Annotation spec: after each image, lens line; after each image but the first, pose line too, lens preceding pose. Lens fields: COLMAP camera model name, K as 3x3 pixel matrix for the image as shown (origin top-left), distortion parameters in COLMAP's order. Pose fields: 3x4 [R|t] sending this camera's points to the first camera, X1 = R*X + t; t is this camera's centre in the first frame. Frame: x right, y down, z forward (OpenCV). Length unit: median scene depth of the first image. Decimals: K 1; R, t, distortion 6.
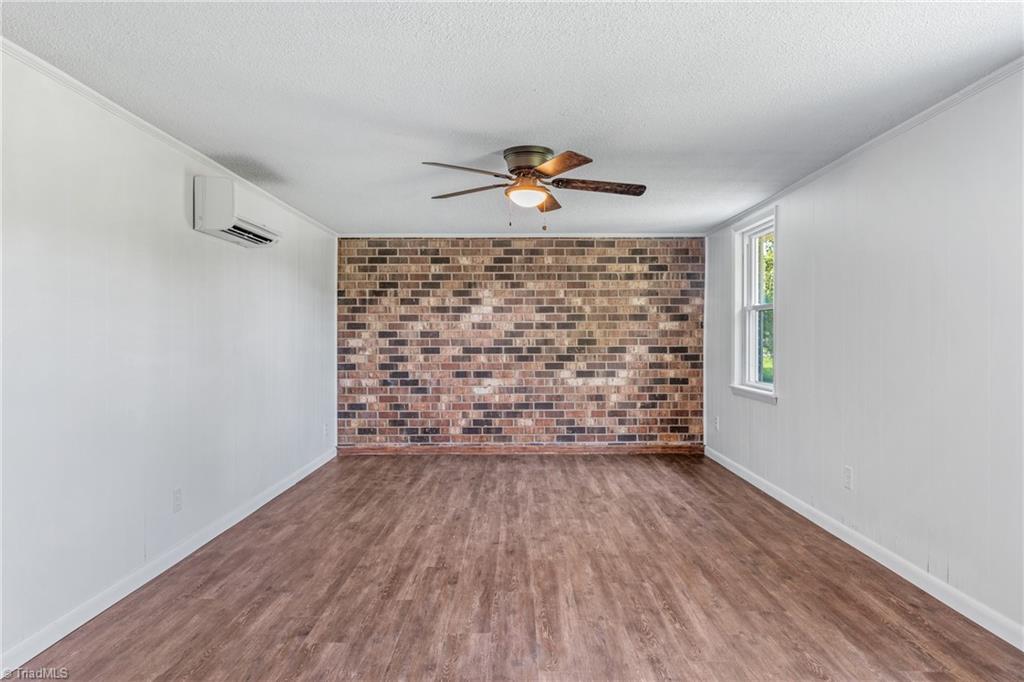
lens RADIAL K [[679.0, 0, 512.2], [0, 679.0, 336.9], [0, 0, 1]] dist [-0.006217, 0.007640]
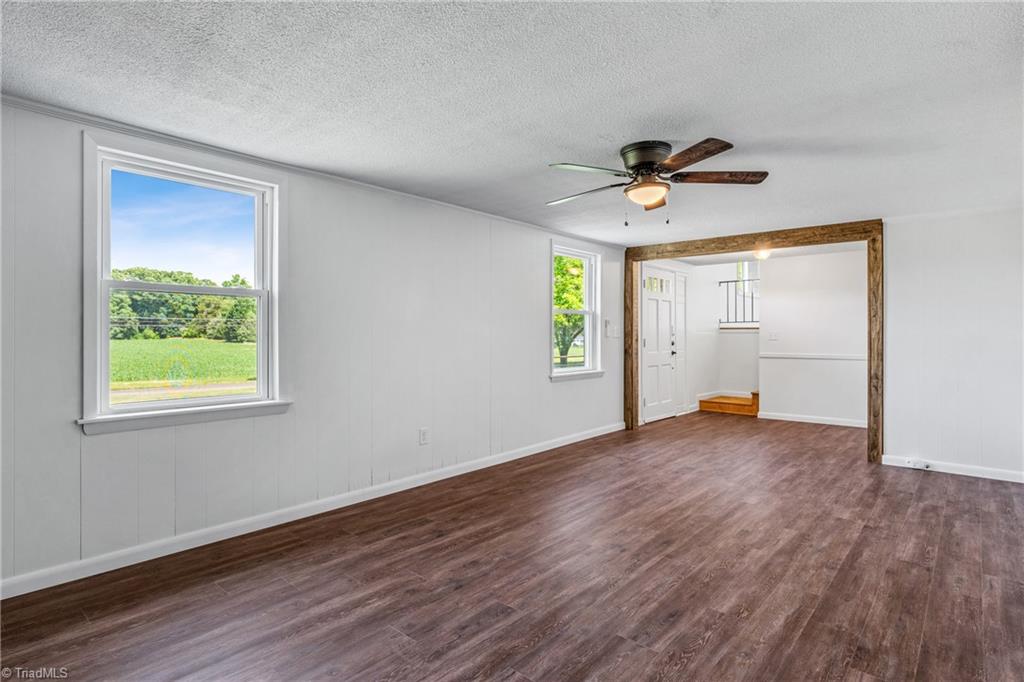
lens RADIAL K [[518.2, 0, 521.0], [0, 518.2, 334.3], [0, 0, 1]] dist [0.004410, -0.004522]
pose [[-0.759068, -0.000802, 0.651010, -0.186604], [-0.001214, 0.999999, -0.000183, 0.001461], [-0.651010, -0.000929, -0.759069, 0.942153]]
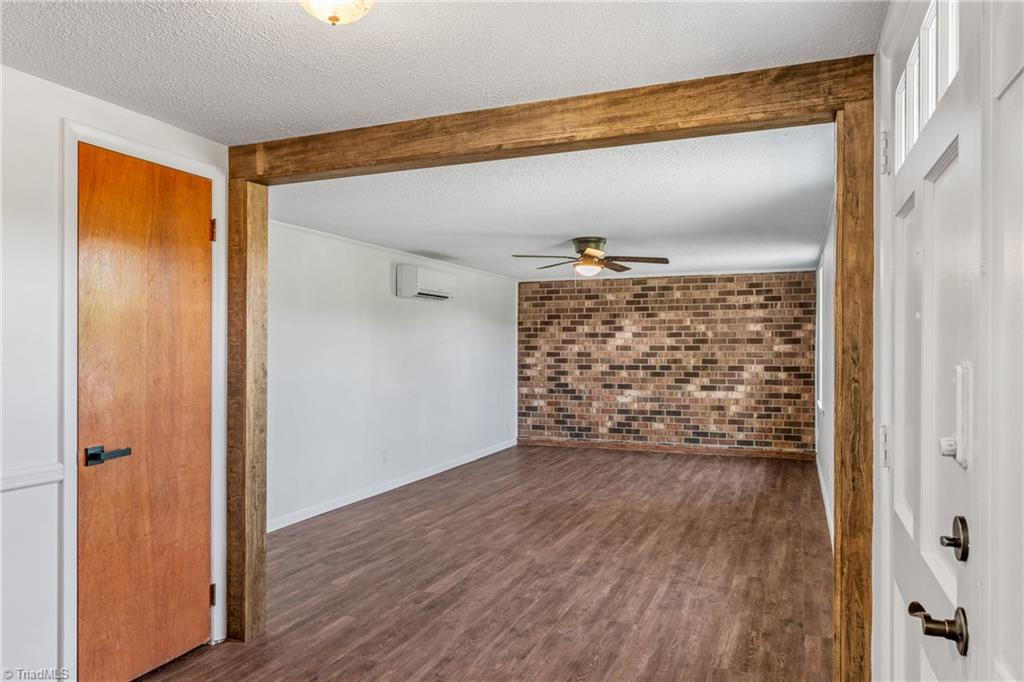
lens RADIAL K [[679.0, 0, 513.6], [0, 679.0, 343.5], [0, 0, 1]] dist [-0.006217, 0.007640]
pose [[0.927603, -0.000750, -0.373567, 0.237686], [-0.000468, 0.999995, -0.003169, -0.020655], [0.373567, 0.003114, 0.927598, -0.249845]]
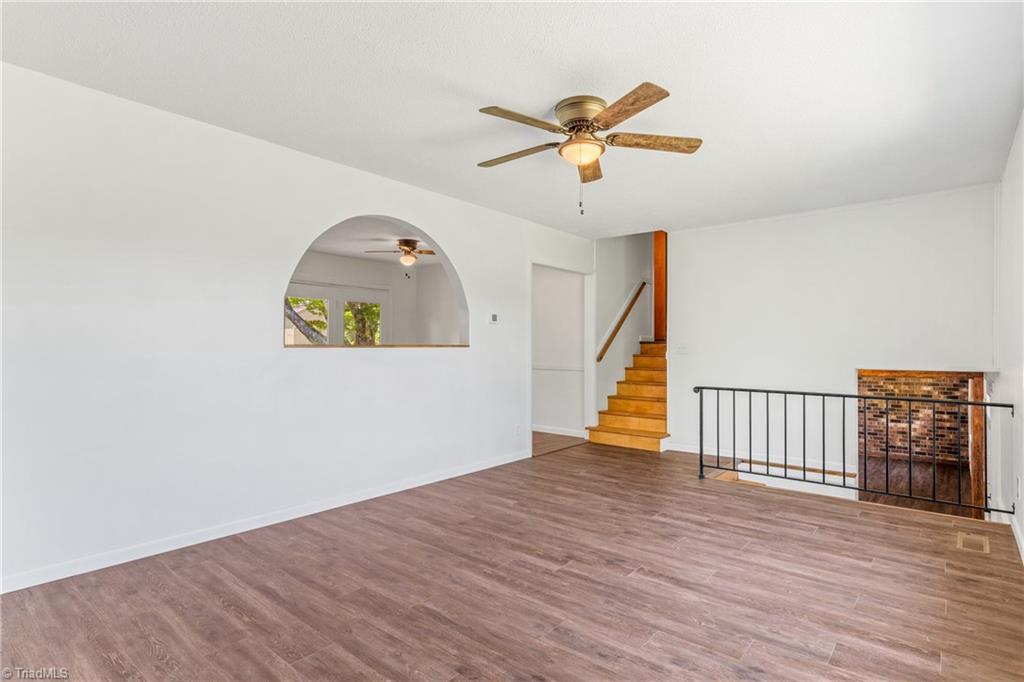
lens RADIAL K [[518.2, 0, 518.9], [0, 518.2, 339.9], [0, 0, 1]] dist [0.004410, -0.004522]
pose [[0.775714, -0.008054, -0.631033, 0.220628], [-0.000797, 0.999905, -0.013741, -0.178337], [0.631084, 0.011162, 0.775634, -1.025231]]
